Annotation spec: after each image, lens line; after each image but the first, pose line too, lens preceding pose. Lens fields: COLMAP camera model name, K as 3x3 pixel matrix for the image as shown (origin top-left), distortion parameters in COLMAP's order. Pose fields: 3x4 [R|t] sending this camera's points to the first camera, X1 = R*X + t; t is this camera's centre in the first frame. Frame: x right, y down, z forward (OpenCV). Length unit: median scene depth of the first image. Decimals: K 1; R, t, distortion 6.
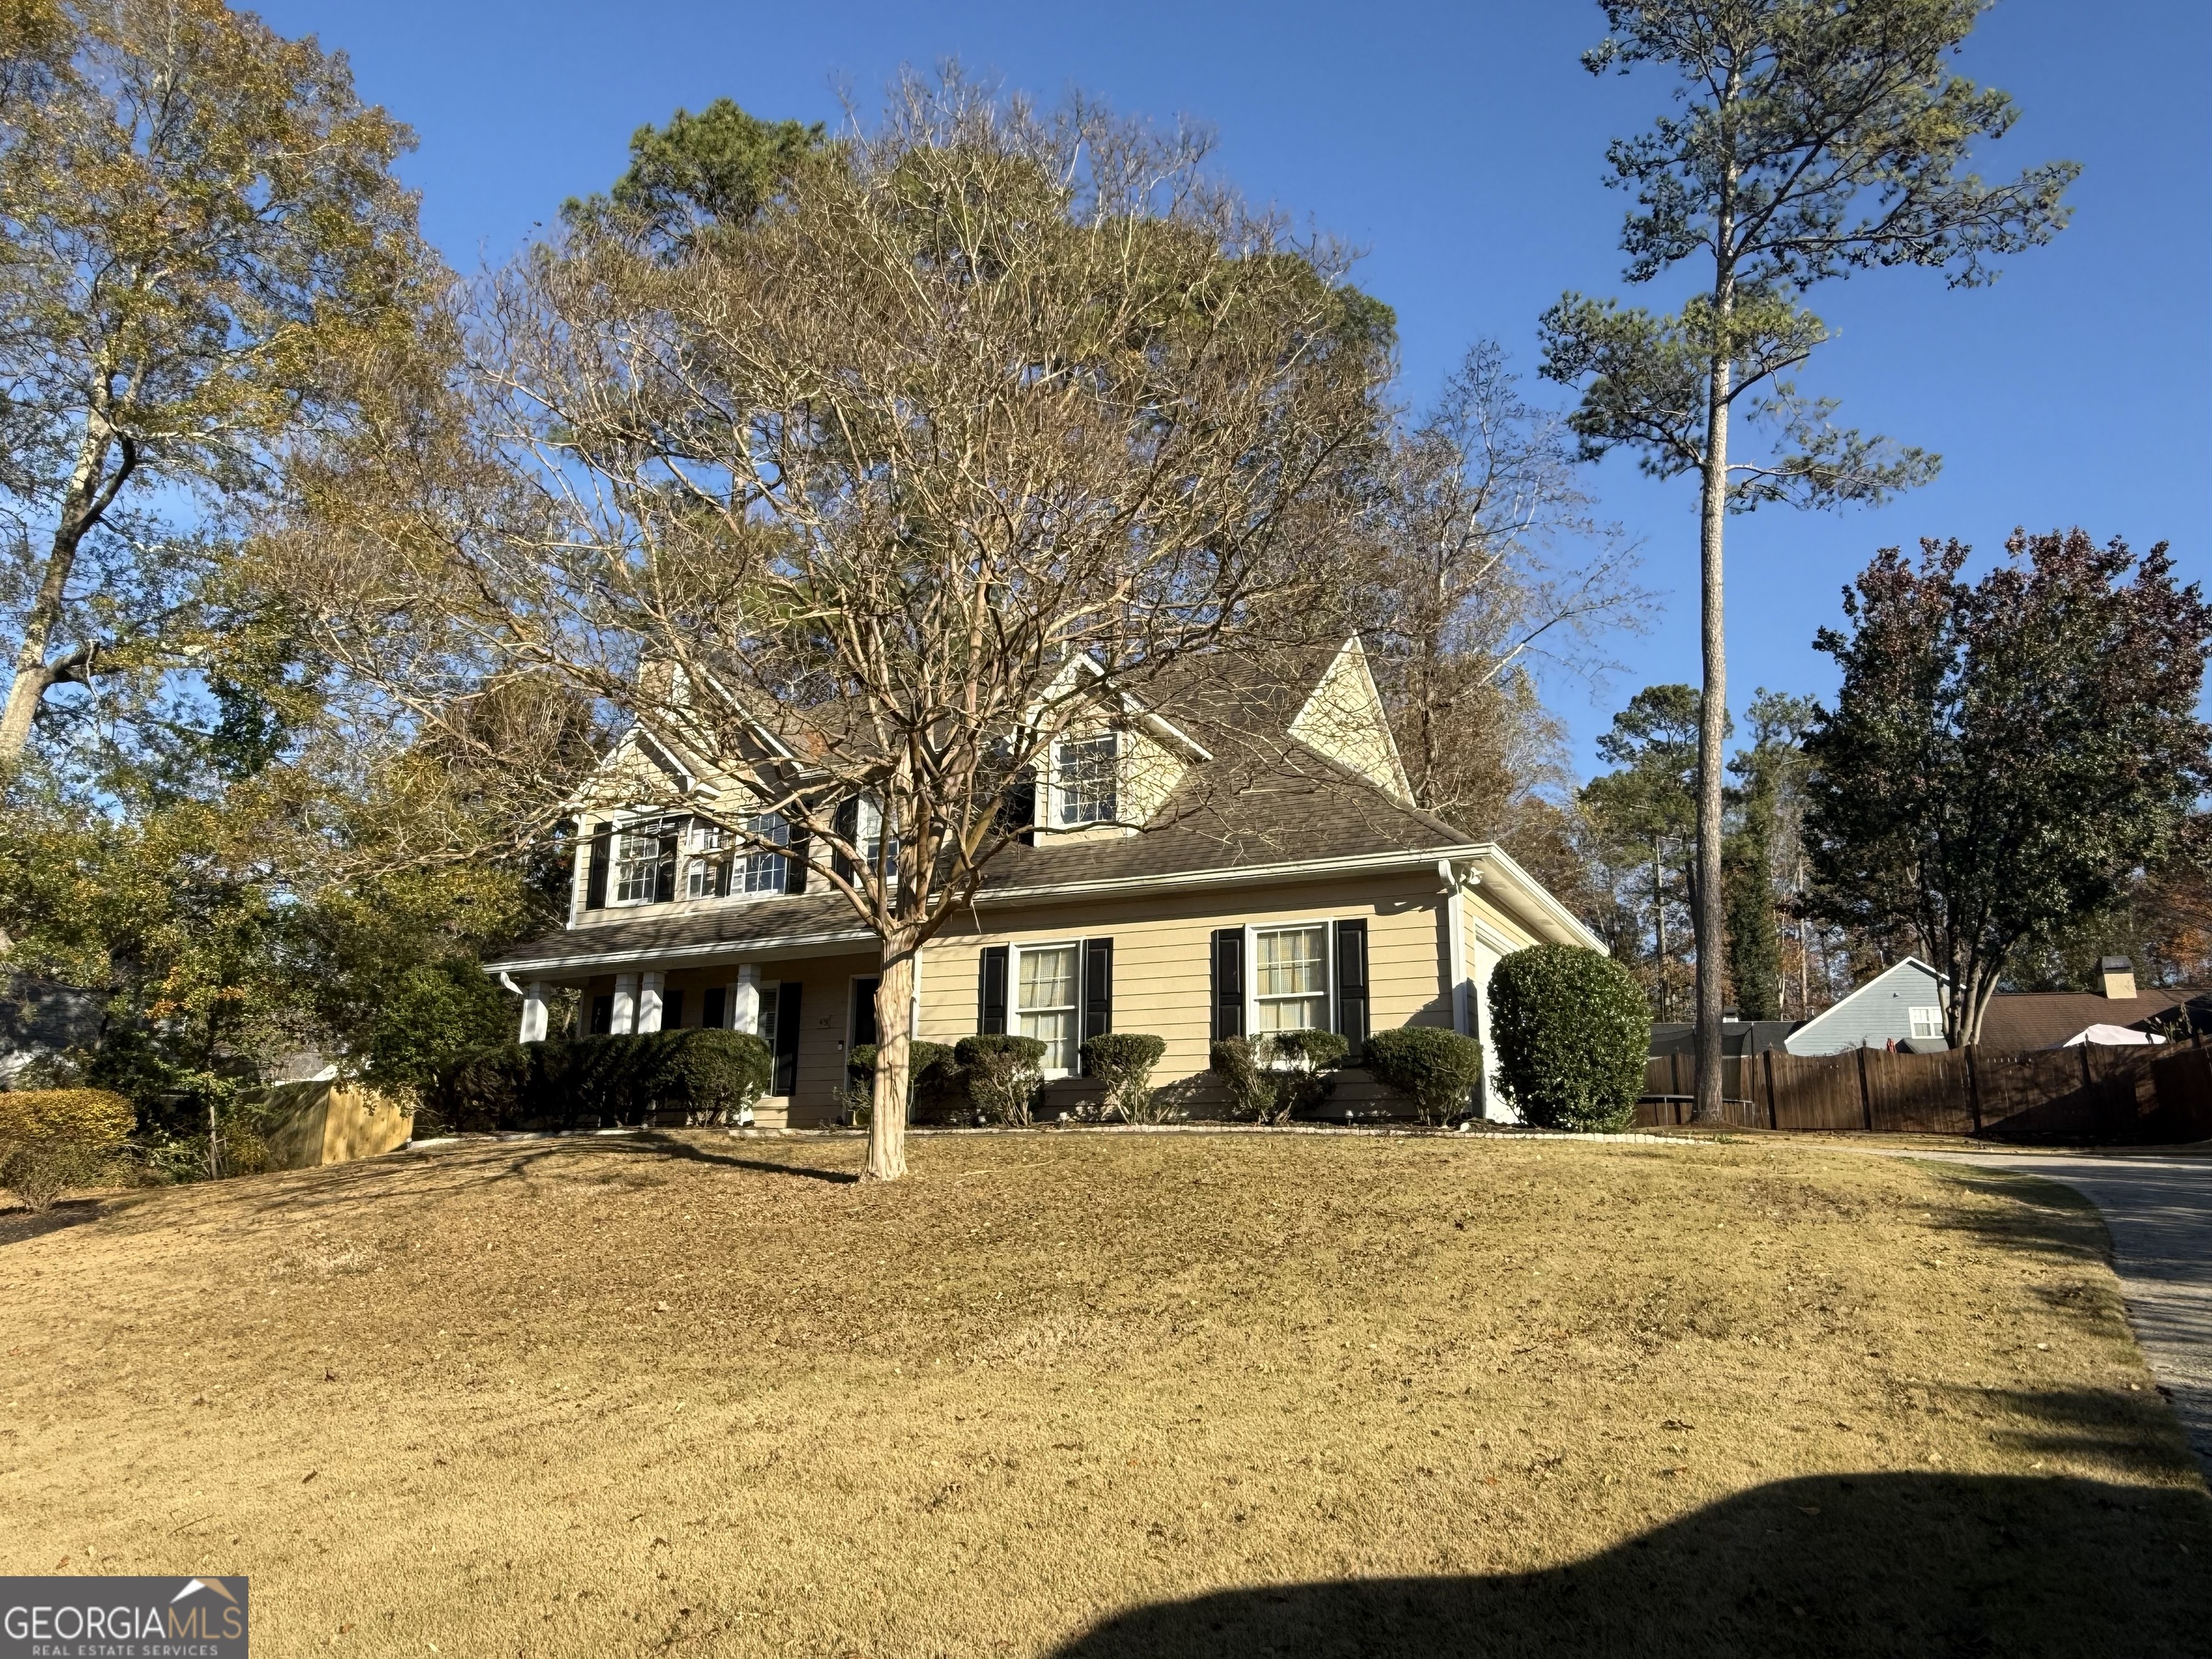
lens RADIAL K [[1495.3, 0, 1038.0], [0, 1495.3, 831.3], [0, 0, 1]] dist [-0.024684, -0.000009]
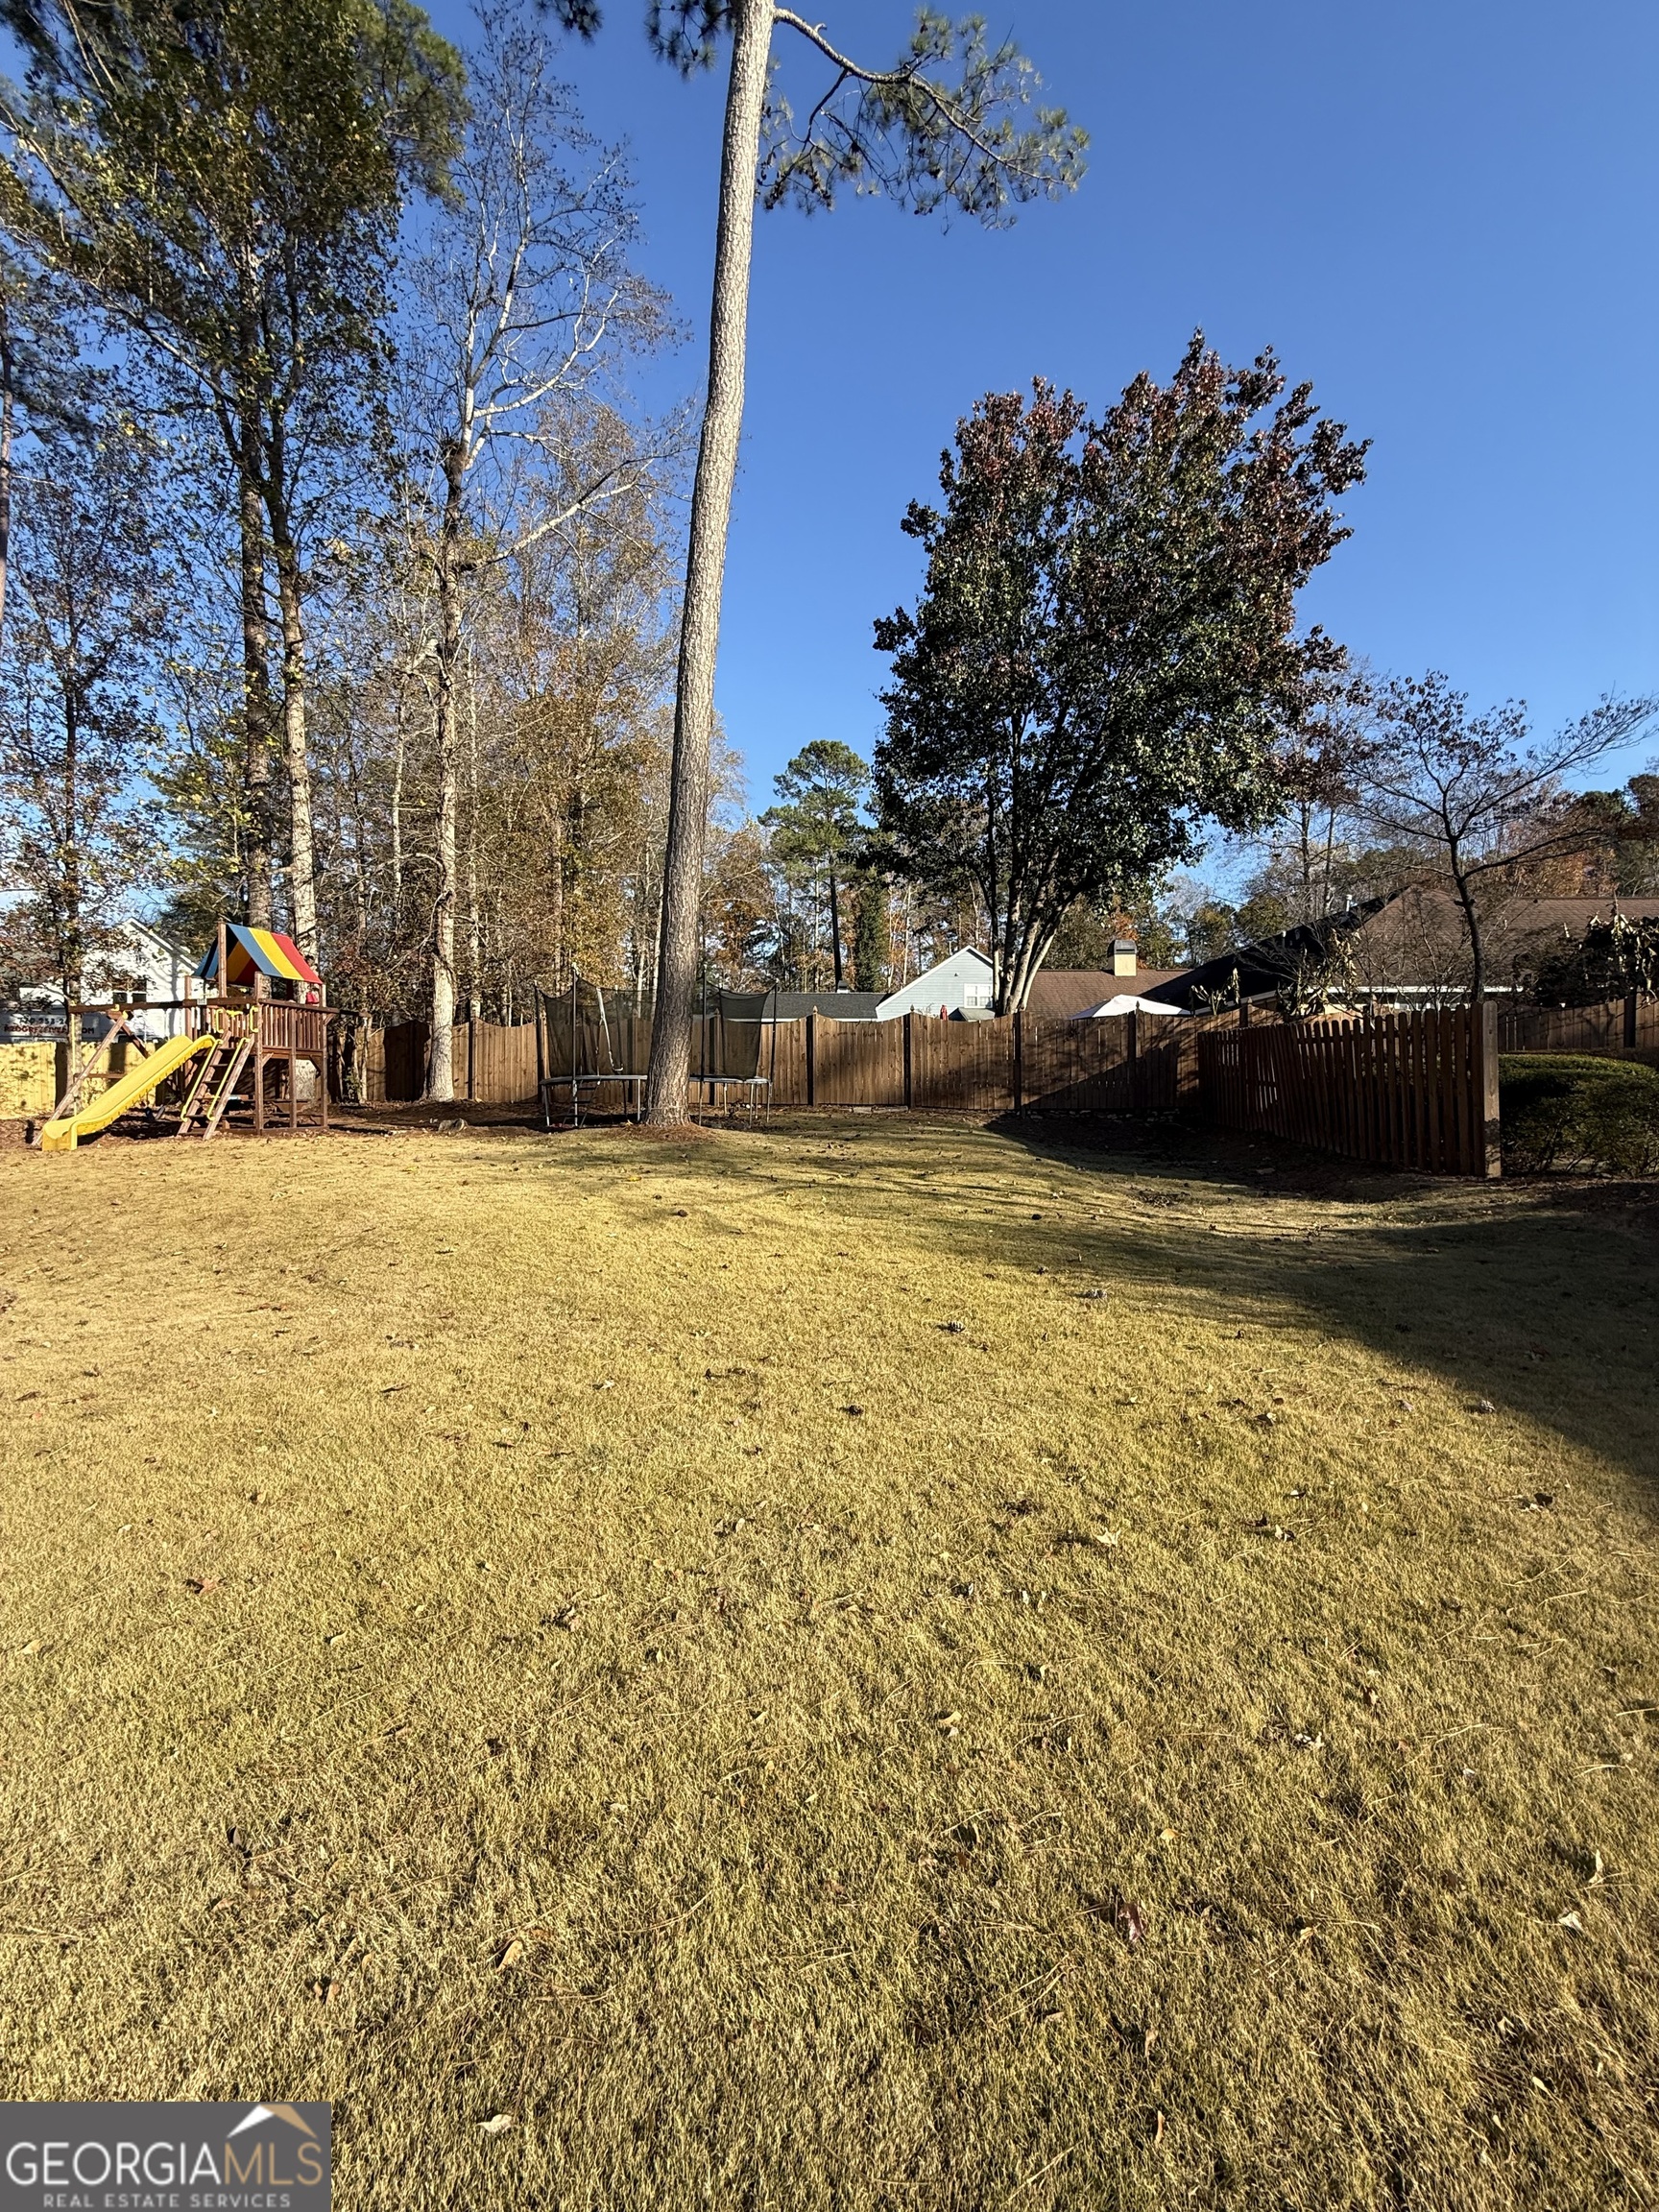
lens RADIAL K [[881.4, 0, 827.2], [0, 881.4, 1102.1], [0, 0, 1]] dist [-0.001782, 0.000430]
pose [[0.930771, -0.027307, 0.364583, 0.295221], [-0.062820, 0.970431, 0.233062, 0.072381], [-0.360166, -0.239830, 0.901533, 0.496127]]
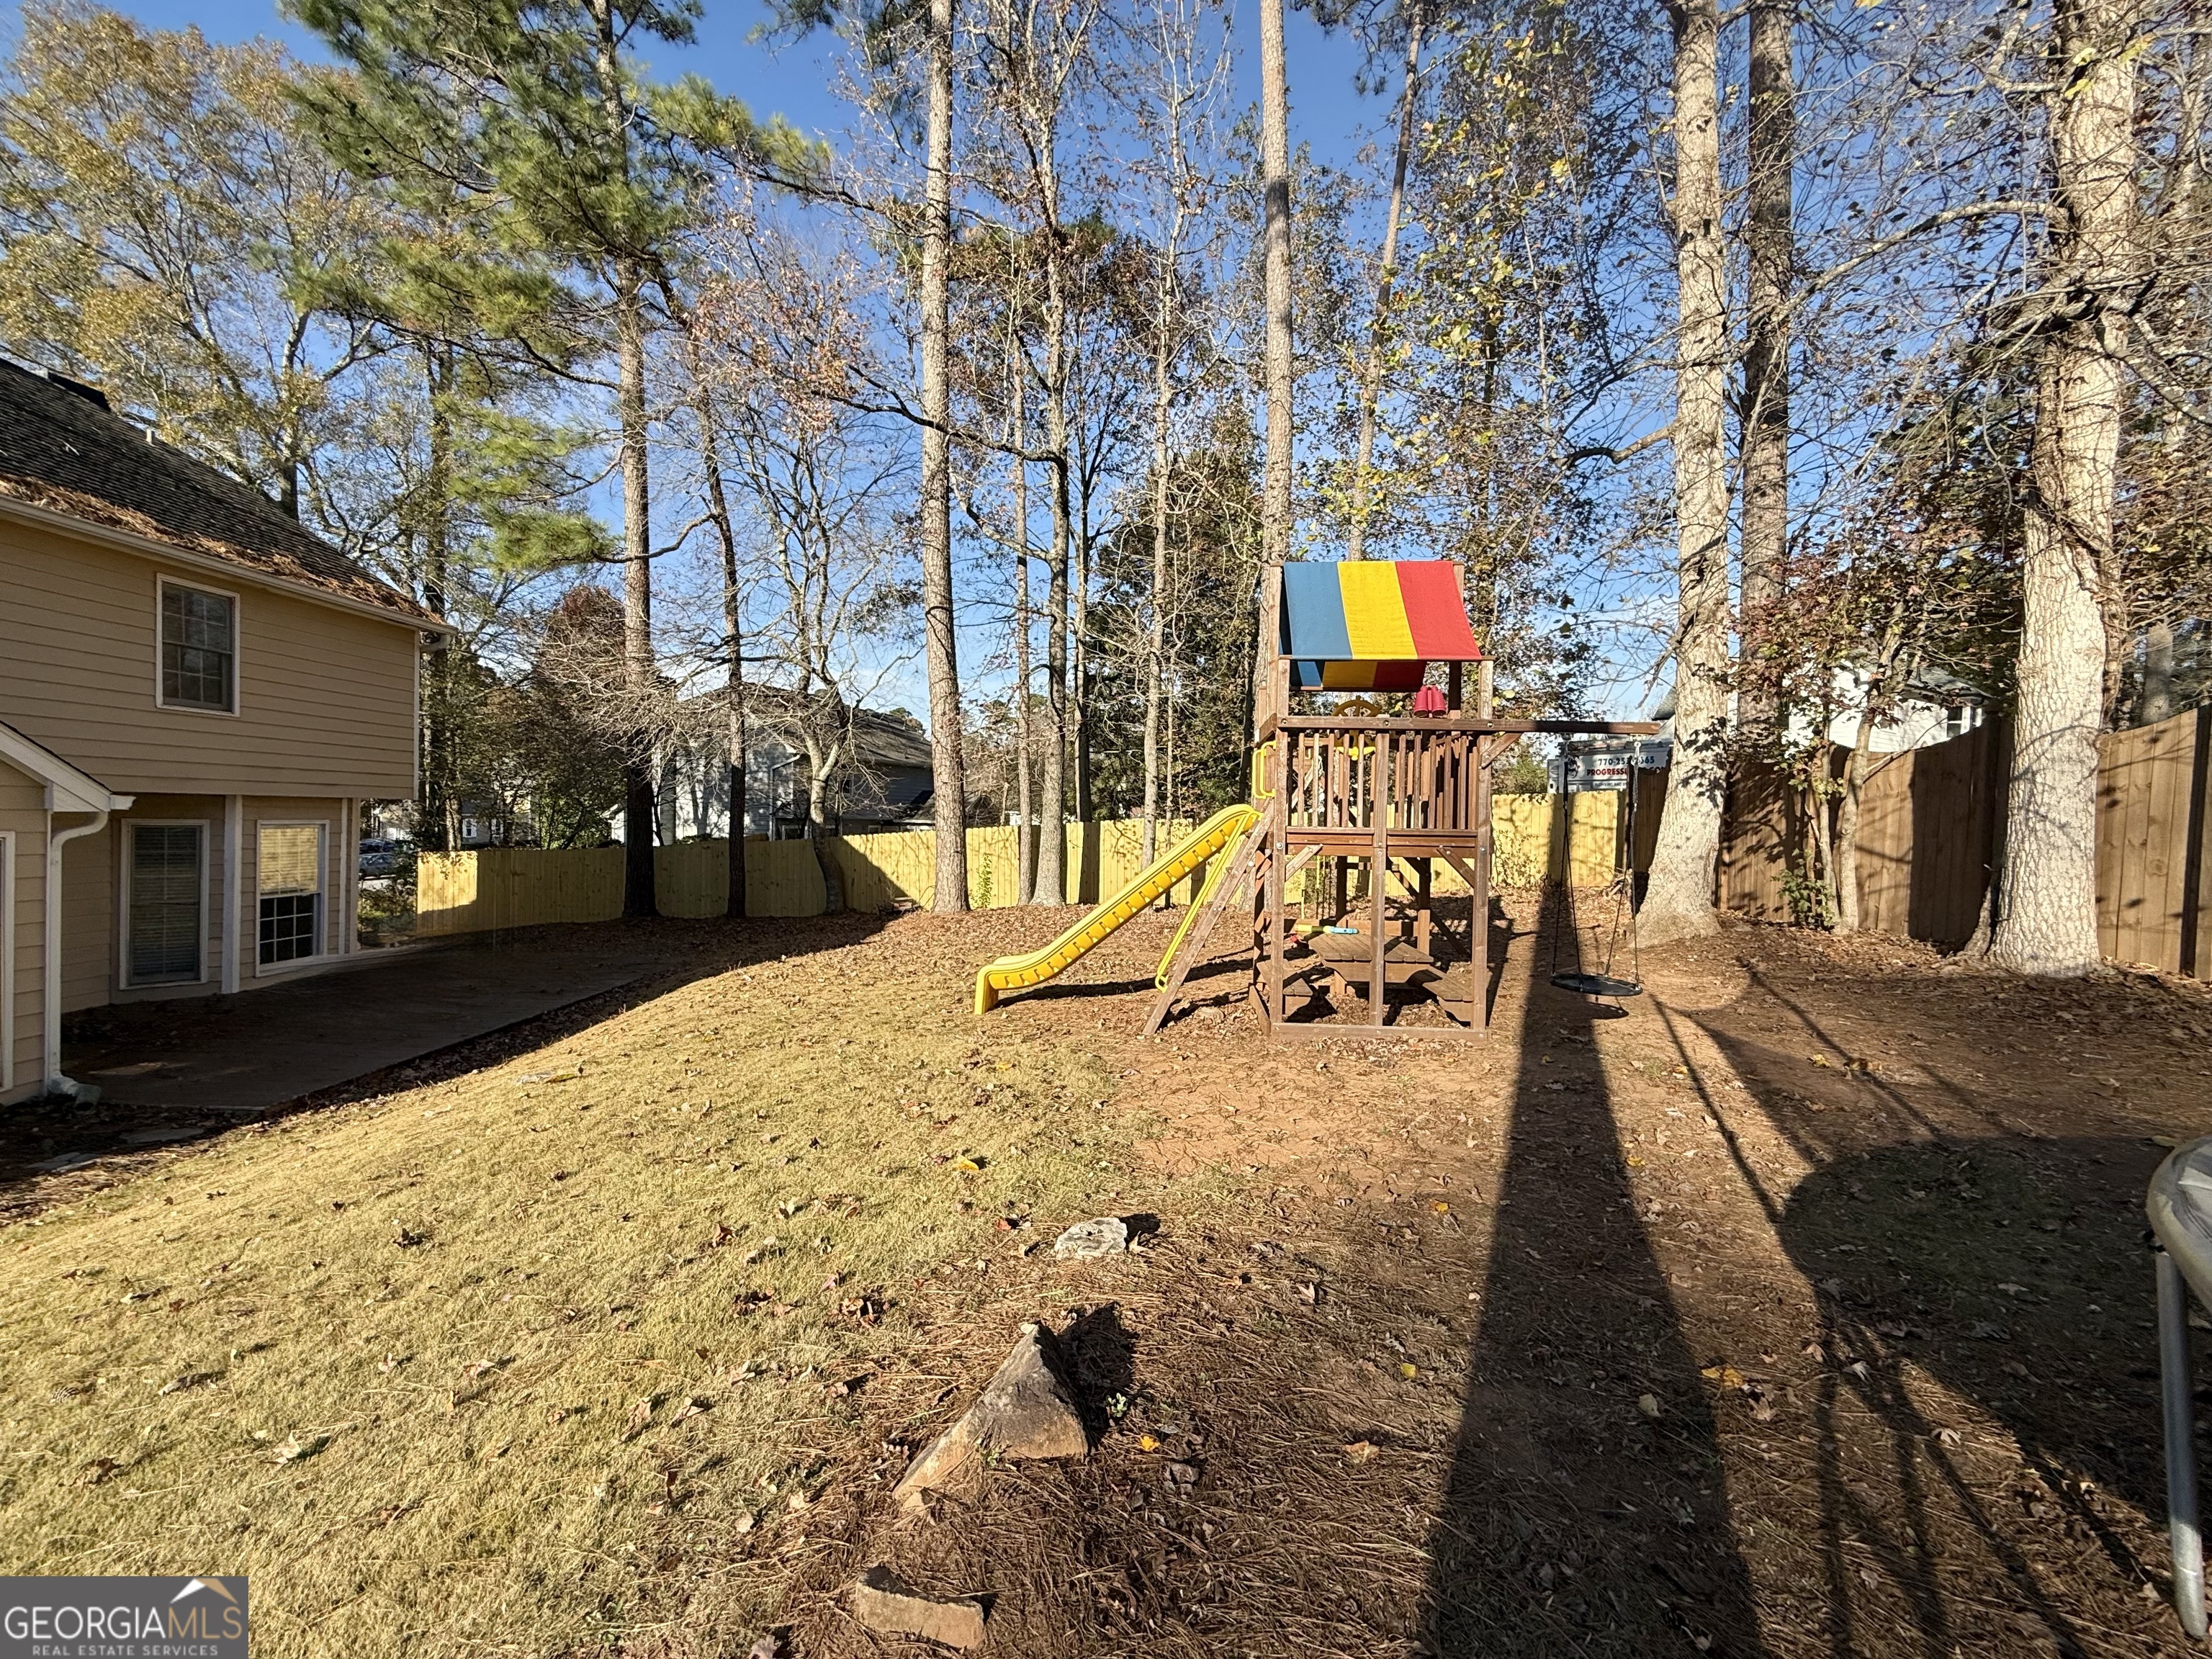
lens RADIAL K [[881.4, 0, 1100.1], [0, 881.4, 829.2], [0, 0, 1]] dist [-0.001782, 0.000430]
pose [[0.478623, -0.001560, -0.878019, 0.331571], [0.203749, 0.972898, 0.109339, 0.125595], [0.854053, -0.231227, 0.465969, 0.813004]]
